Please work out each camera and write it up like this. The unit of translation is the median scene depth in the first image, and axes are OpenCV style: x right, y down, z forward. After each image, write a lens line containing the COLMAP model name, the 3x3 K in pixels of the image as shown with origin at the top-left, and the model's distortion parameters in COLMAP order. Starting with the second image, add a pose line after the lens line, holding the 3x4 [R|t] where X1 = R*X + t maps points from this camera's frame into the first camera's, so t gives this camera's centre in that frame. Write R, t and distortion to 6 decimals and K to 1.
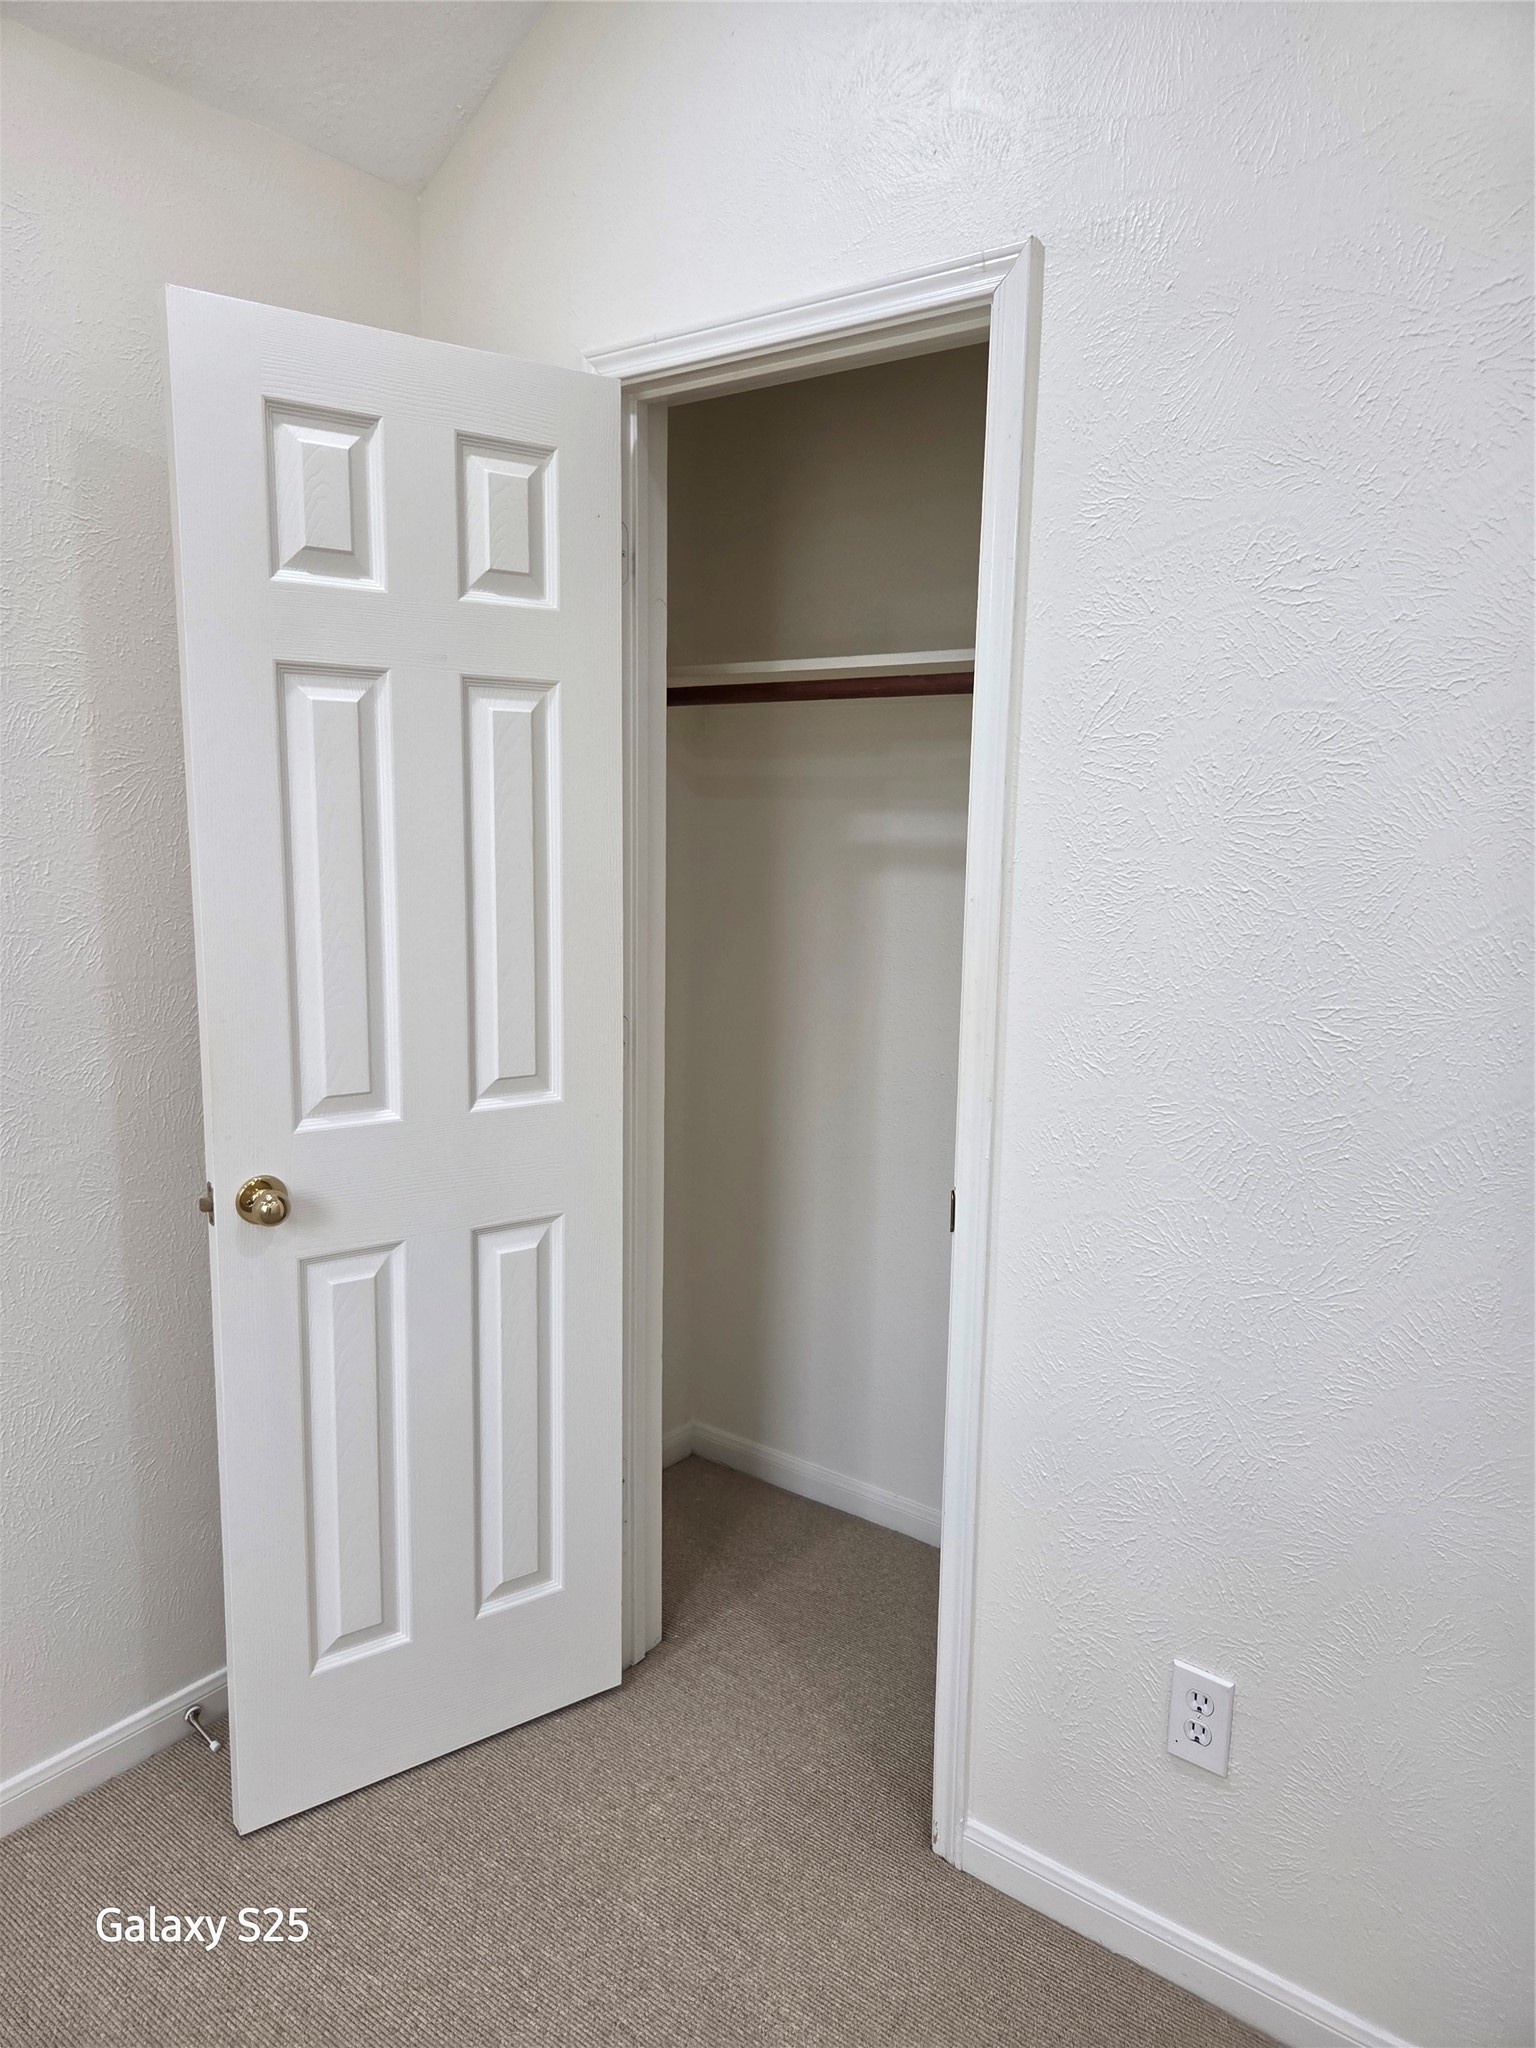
lens RADIAL K [[1363.6, 0, 762.9], [0, 1363.6, 1022.6], [0, 0, 1]] dist [0.074468, -0.052401]
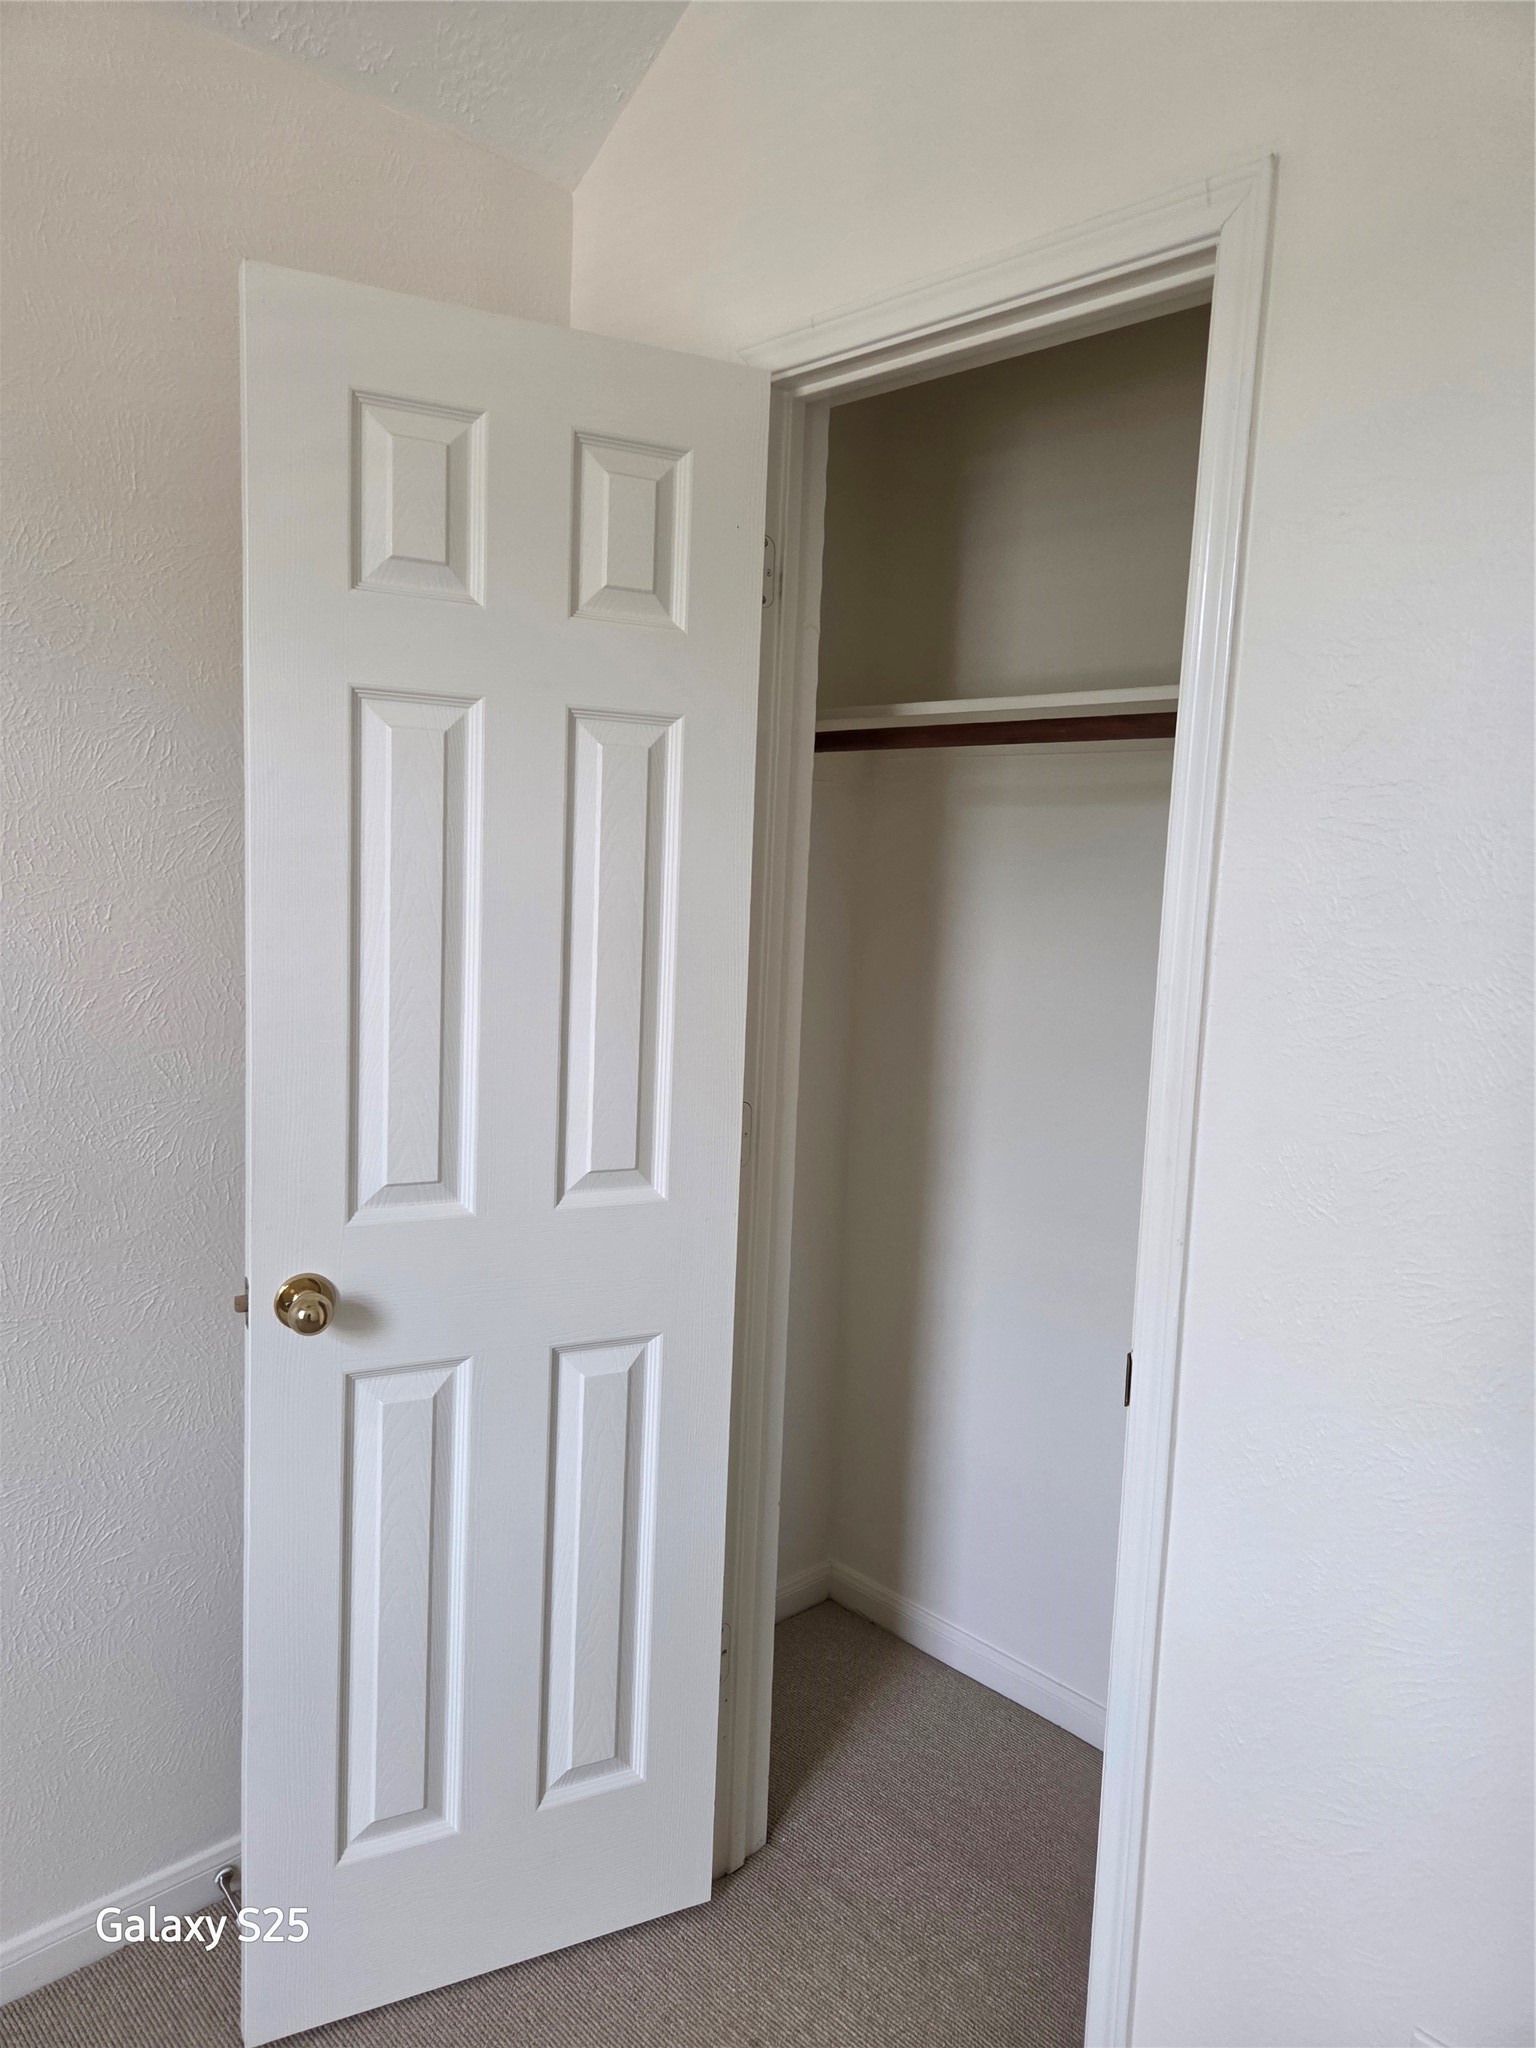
lens RADIAL K [[1363.6, 0, 762.9], [0, 1363.6, 1022.6], [0, 0, 1]] dist [0.074468, -0.052401]
pose [[0.988483, 0.041575, -0.145508, 0.033635], [-0.049245, 0.997559, -0.049510, -0.014681], [0.143095, 0.056105, 0.988117, 0.156898]]
